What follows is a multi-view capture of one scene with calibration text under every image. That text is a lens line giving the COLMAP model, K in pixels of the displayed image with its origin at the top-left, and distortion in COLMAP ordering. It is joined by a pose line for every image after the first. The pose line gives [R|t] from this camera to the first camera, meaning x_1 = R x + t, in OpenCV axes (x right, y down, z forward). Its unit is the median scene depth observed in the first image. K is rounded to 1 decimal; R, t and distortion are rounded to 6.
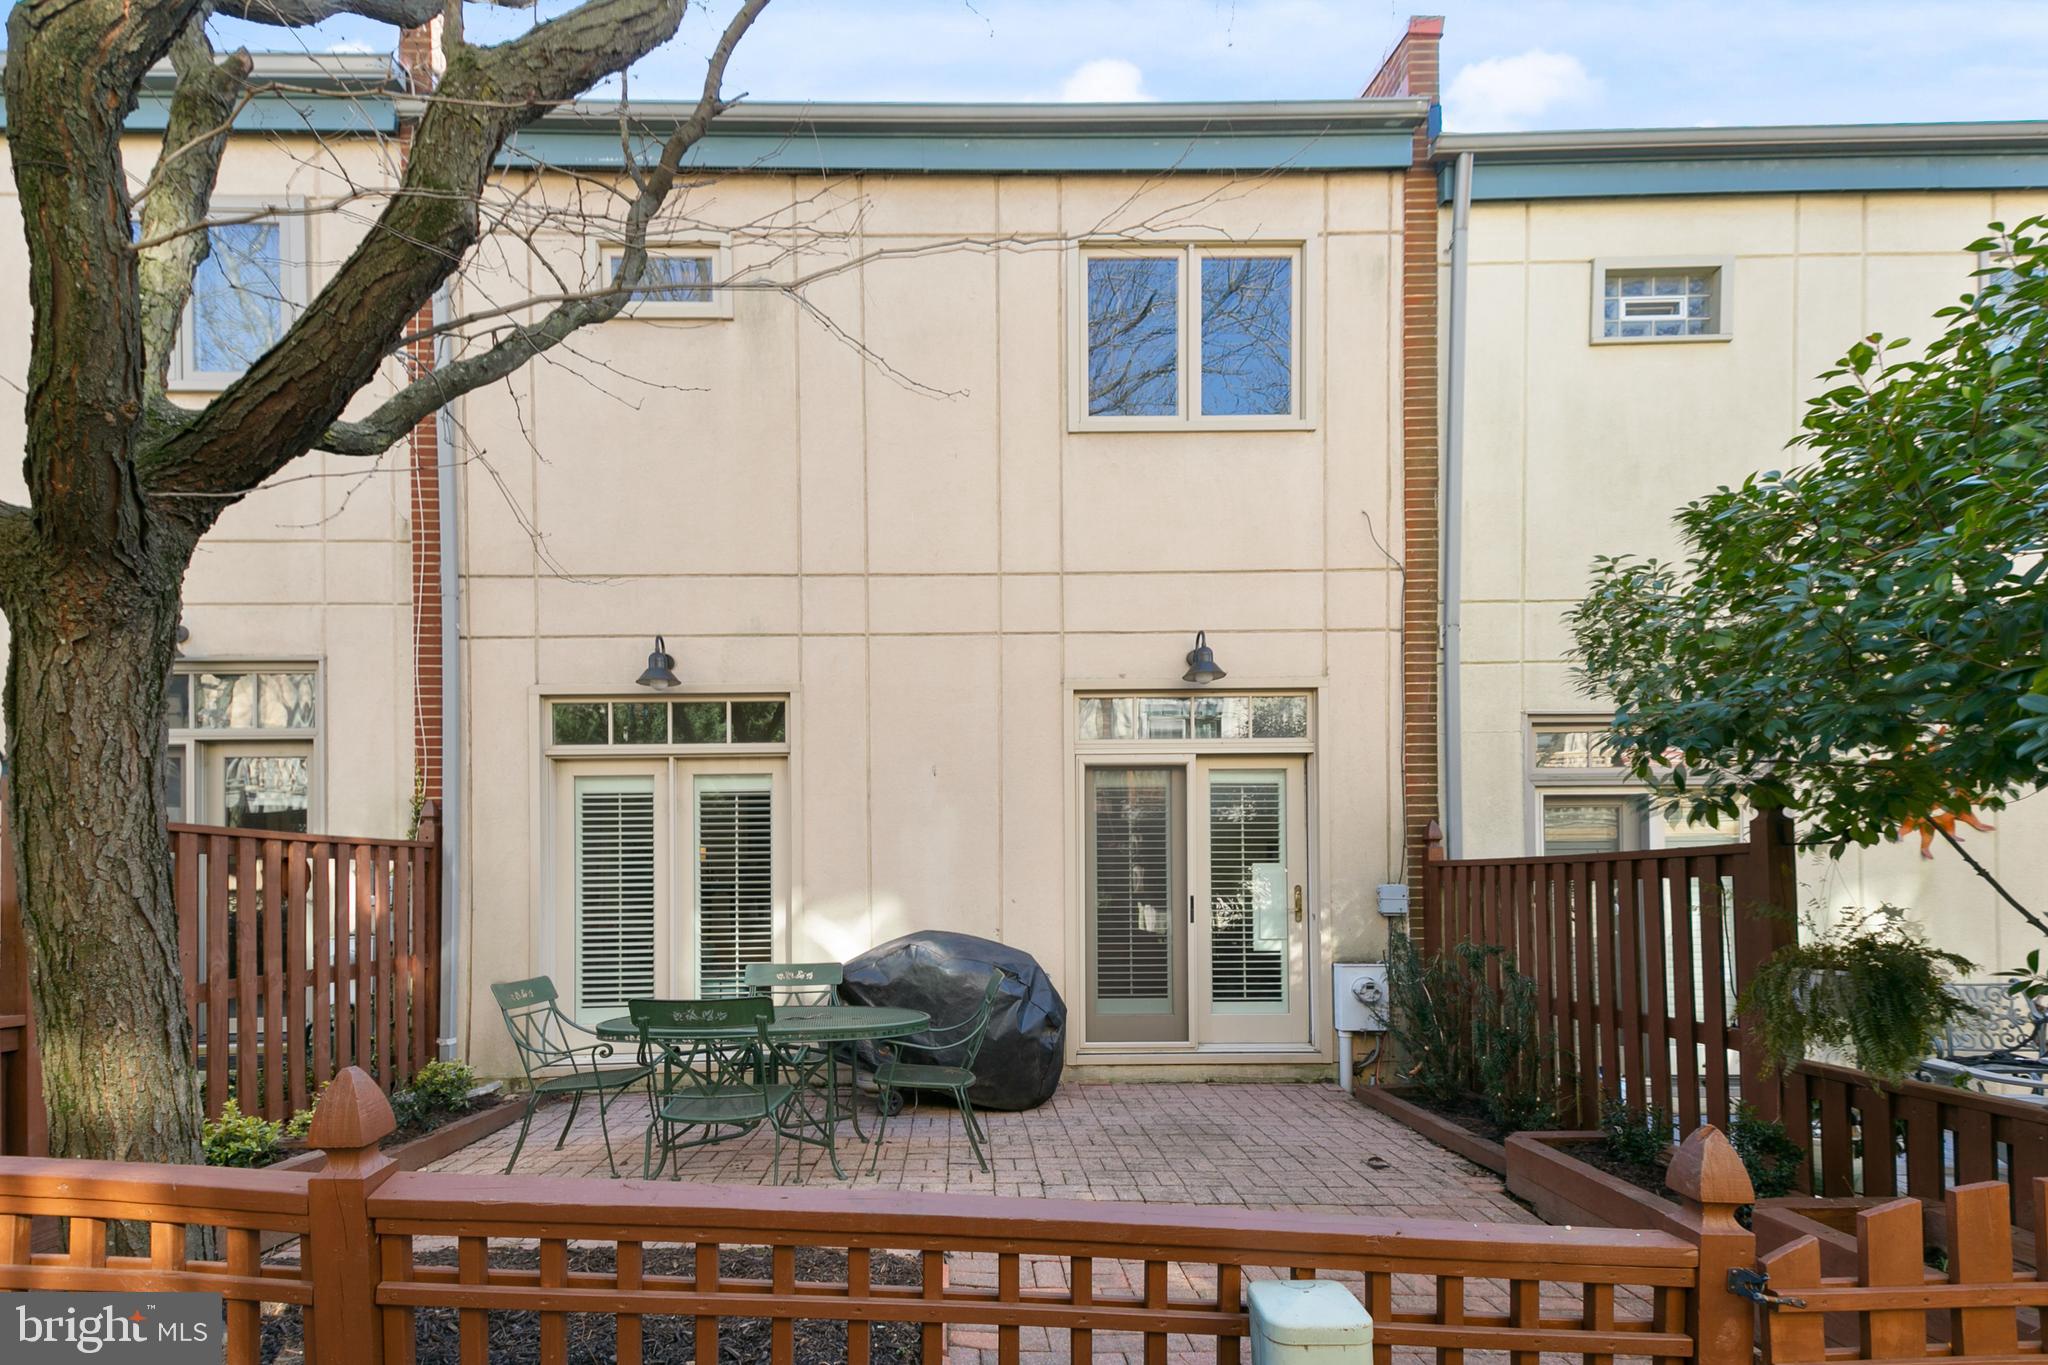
lens RADIAL K [[906.3, 0, 1022.6], [0, 906.3, 867.4], [0, 0, 1]] dist [0.057195, 0.000081]
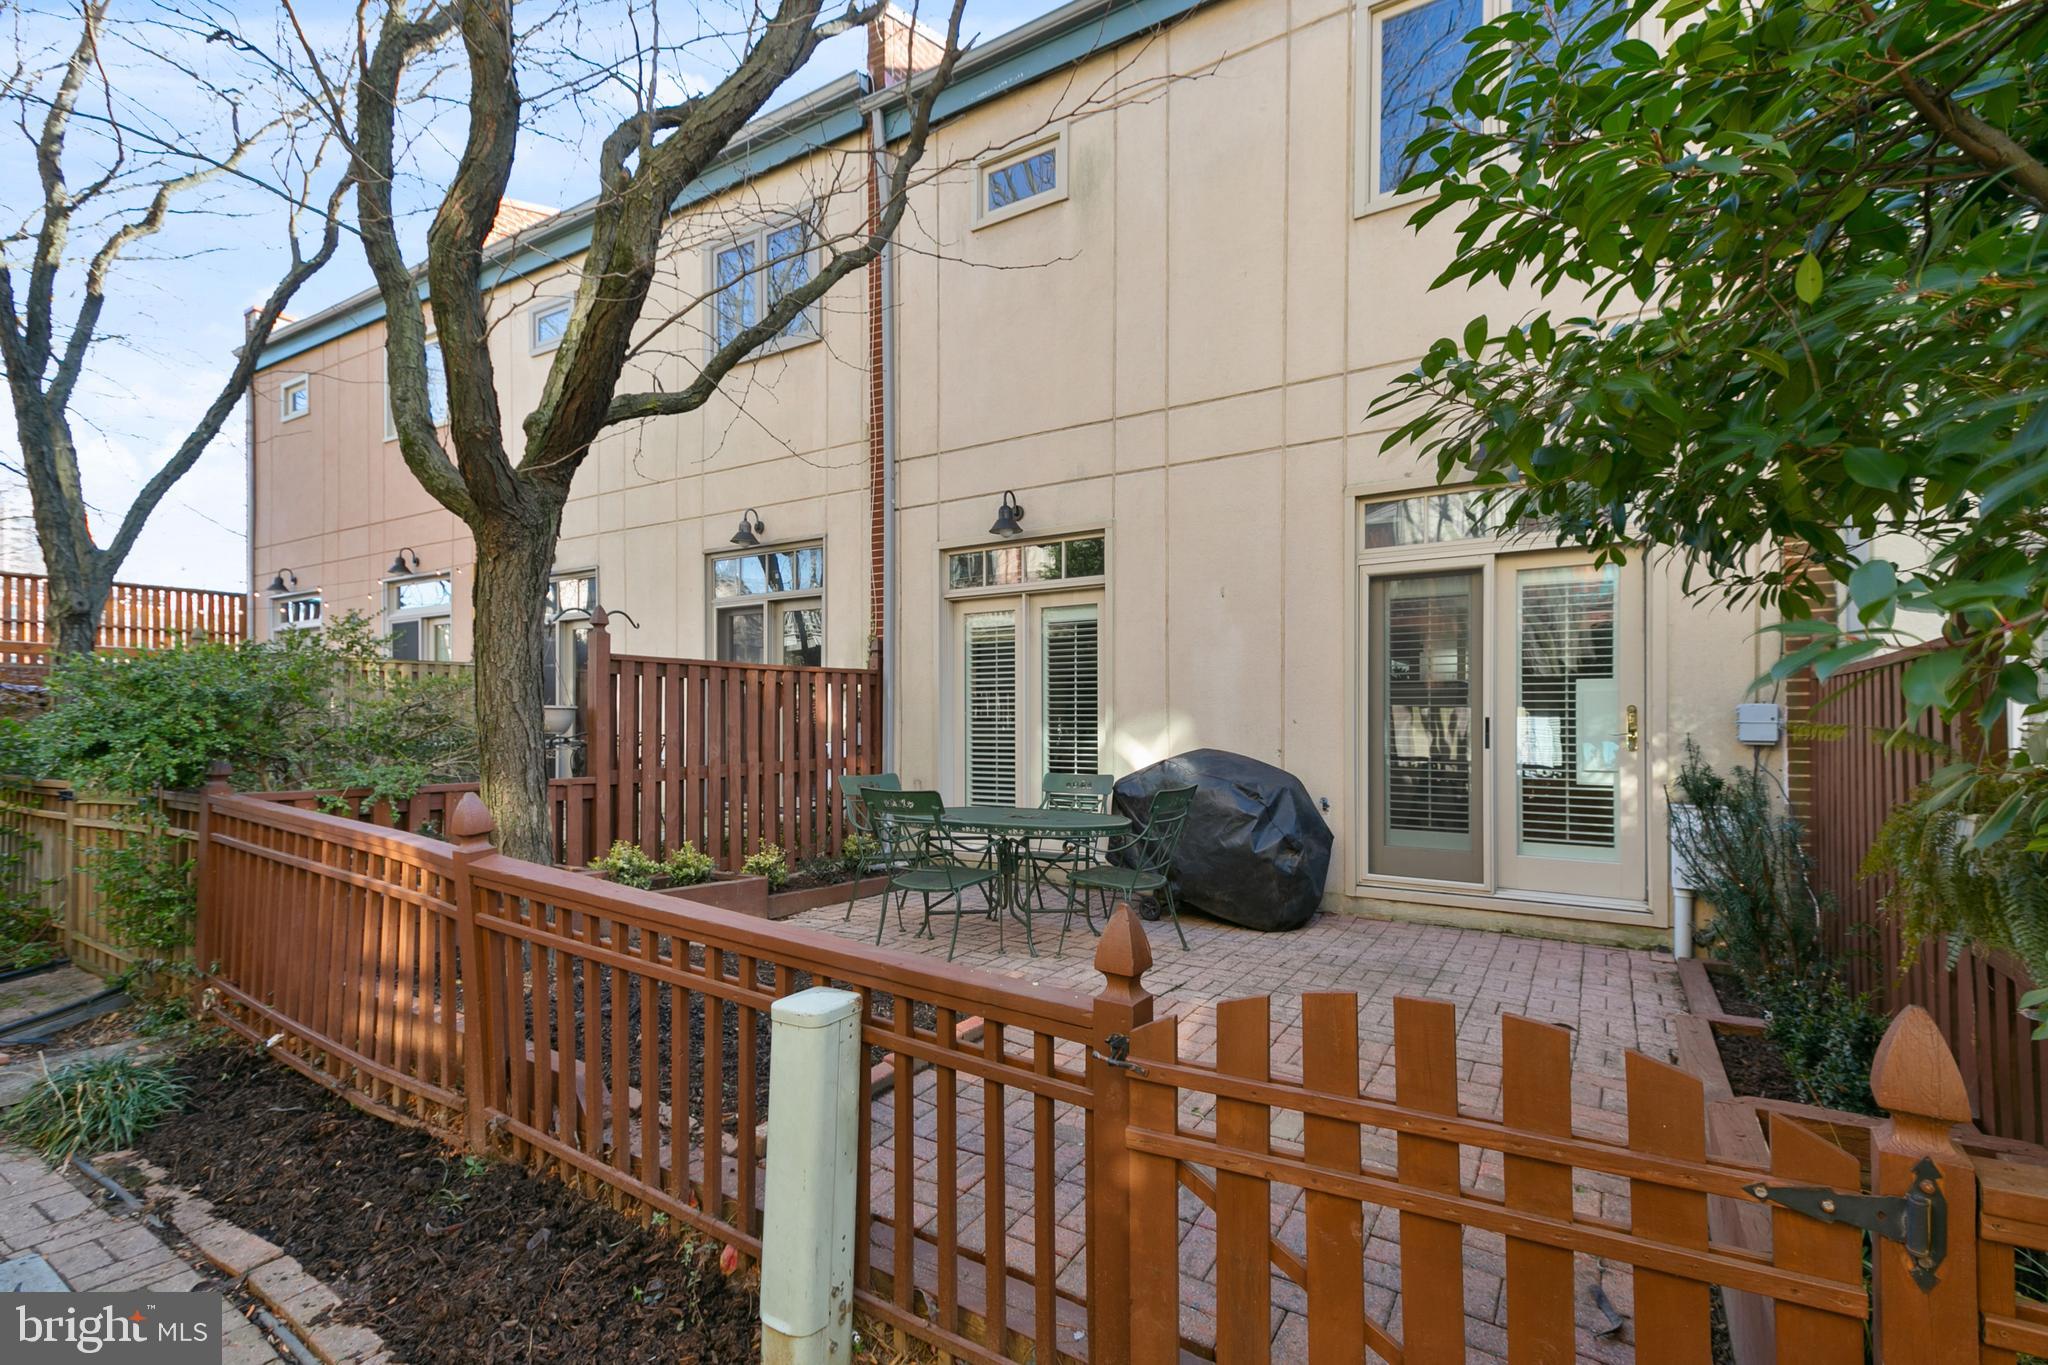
lens RADIAL K [[929.3, 0, 1035.2], [0, 929.3, 701.4], [0, 0, 1]] dist [0.067184, 0.000007]
pose [[0.854813, 0.001702, -0.518933, 0.278079], [0.003157, 0.999959, 0.008481, 0.006454], [0.518926, -0.008888, 0.854773, -0.000430]]
